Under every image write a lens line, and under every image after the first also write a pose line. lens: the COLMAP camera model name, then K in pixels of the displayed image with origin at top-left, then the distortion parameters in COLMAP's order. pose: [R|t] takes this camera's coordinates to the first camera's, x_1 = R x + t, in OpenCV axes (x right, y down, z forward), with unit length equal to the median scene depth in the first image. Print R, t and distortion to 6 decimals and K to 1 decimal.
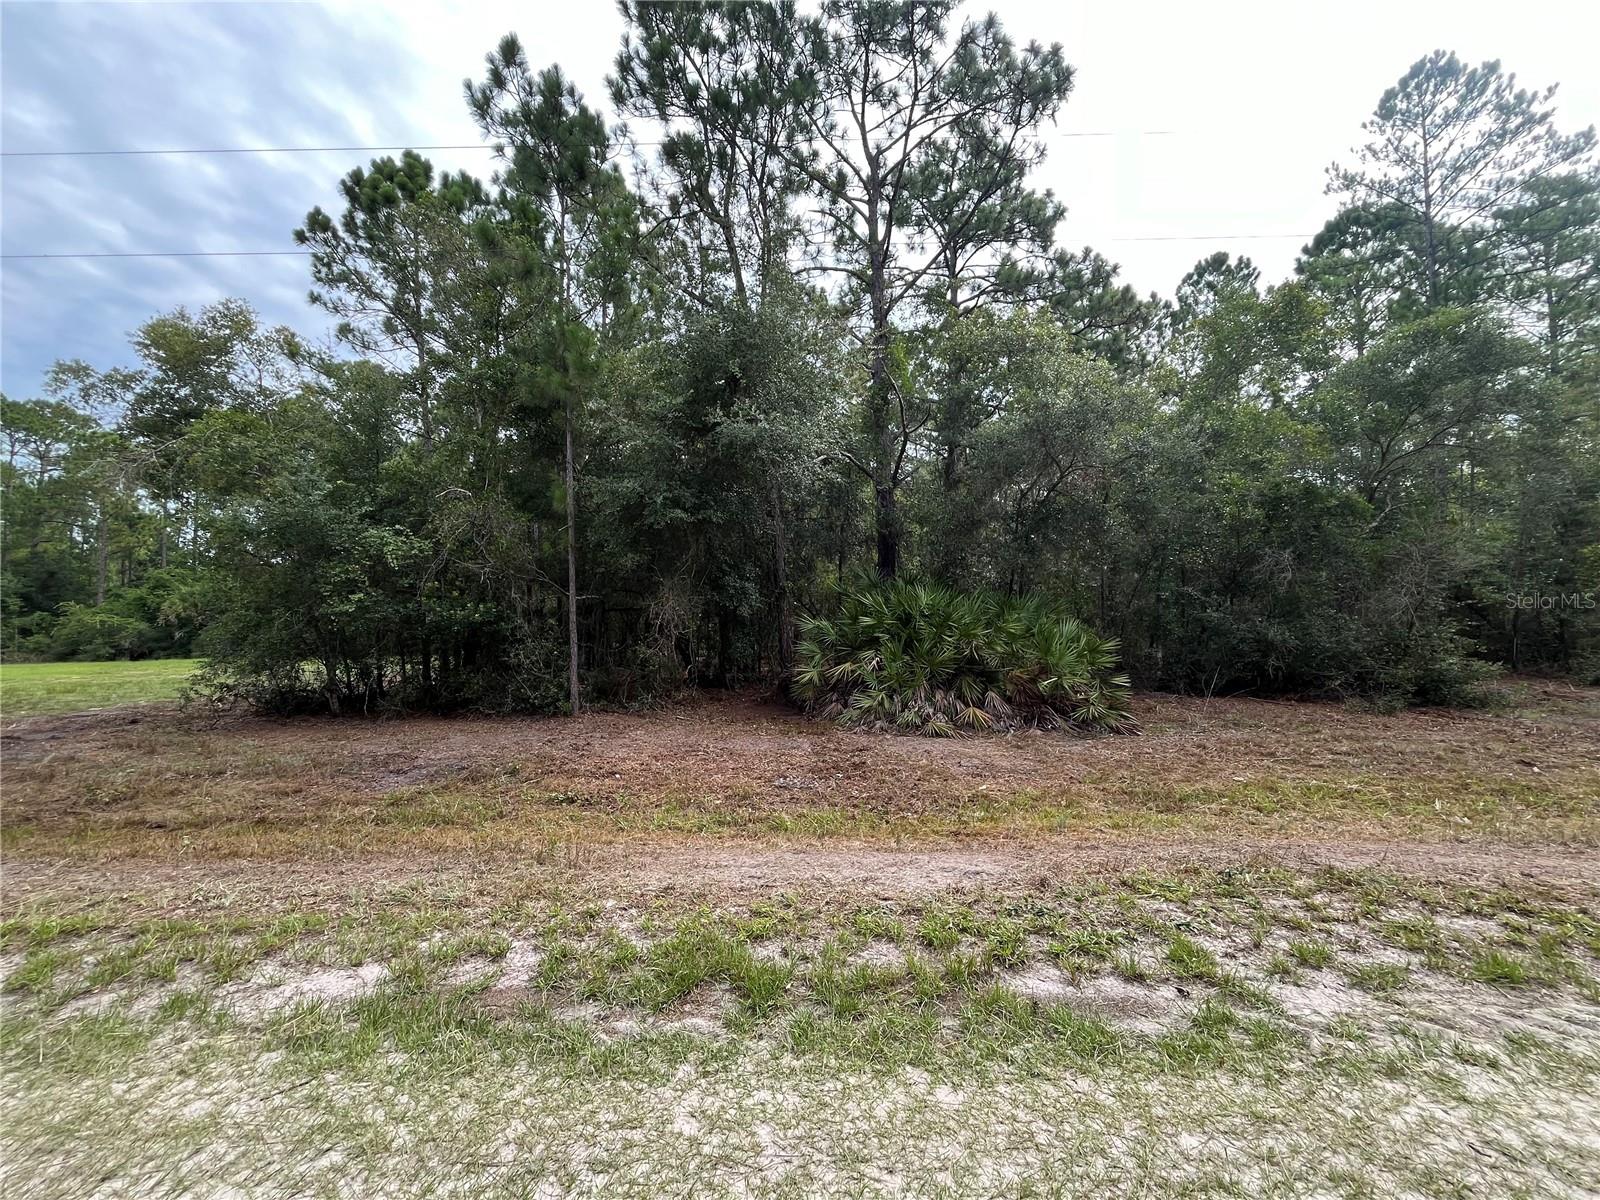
lens RADIAL K [[643.8, 0, 807.8], [0, 643.8, 598.8], [0, 0, 1]] dist [-0.001911, -0.001175]
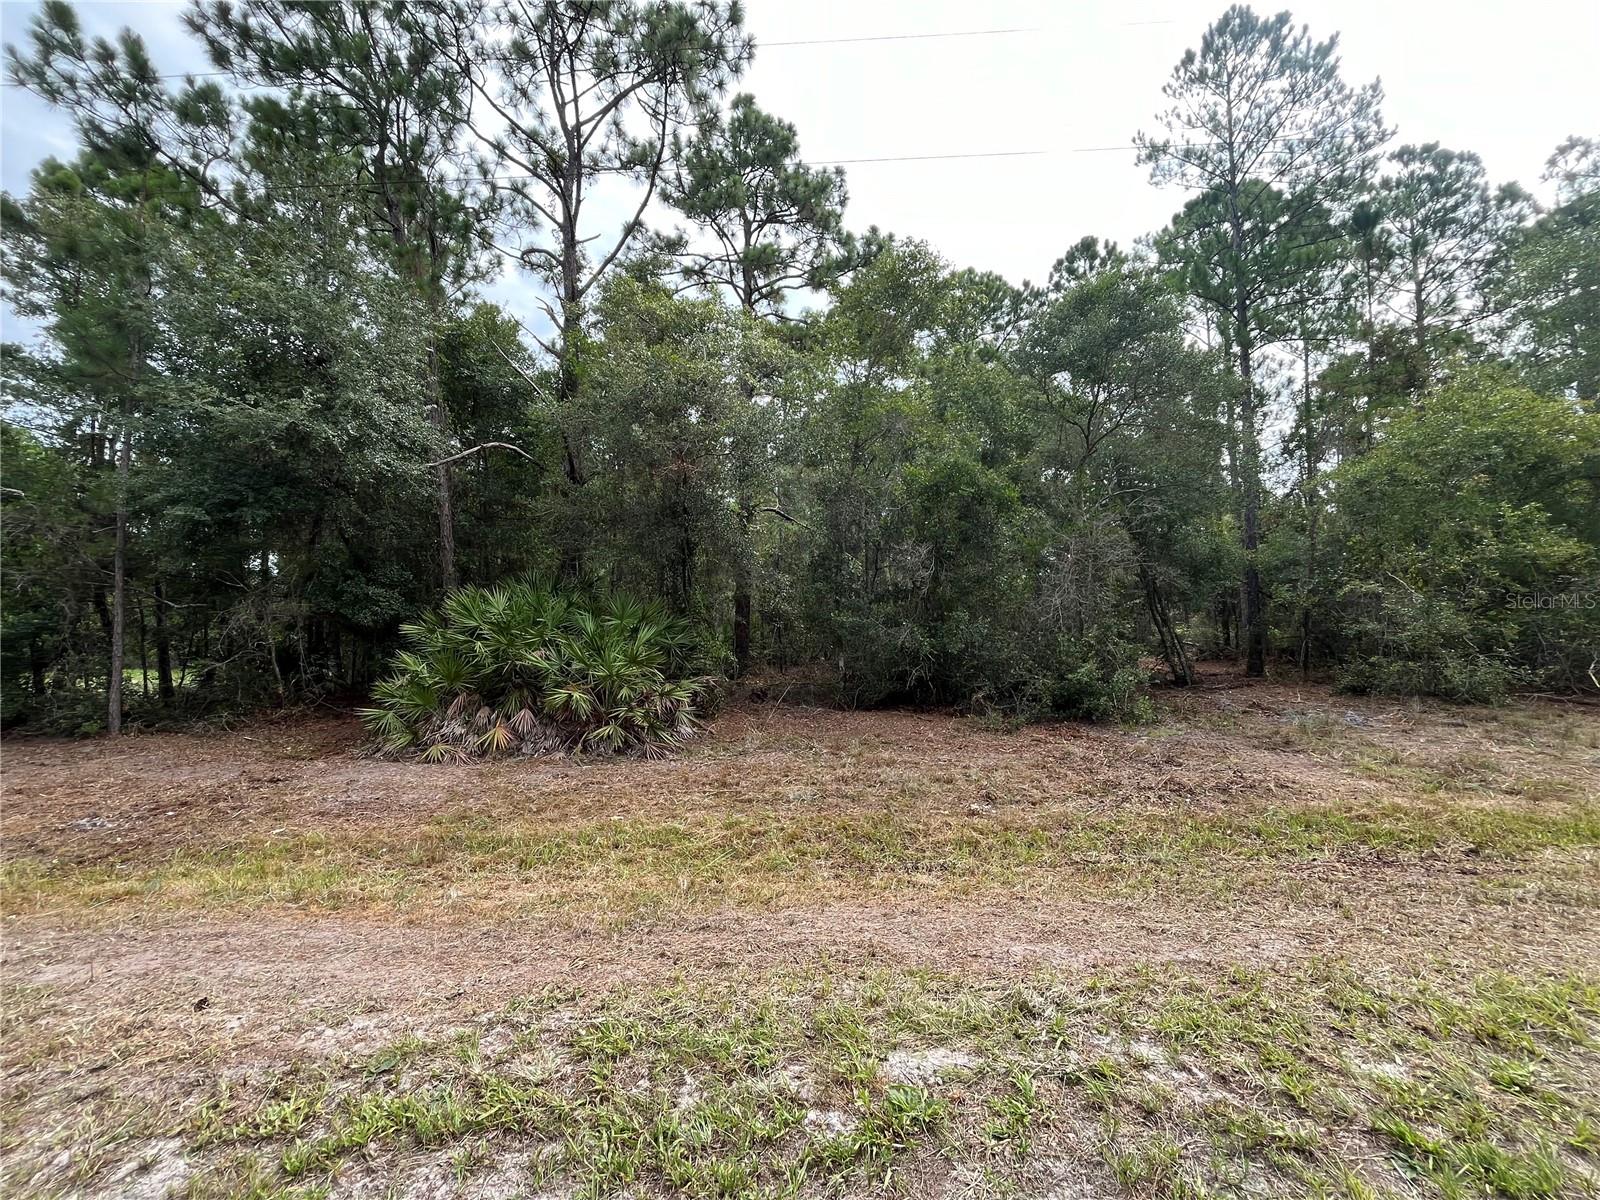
lens RADIAL K [[643.8, 0, 793.5], [0, 643.8, 601.7], [0, 0, 1]] dist [-0.001911, -0.001175]
pose [[0.999478, -0.000264, -0.032292, 0.352218], [0.000258, 1.000000, -0.000191, 0.000806], [0.032292, 0.000182, 0.999478, 0.055417]]
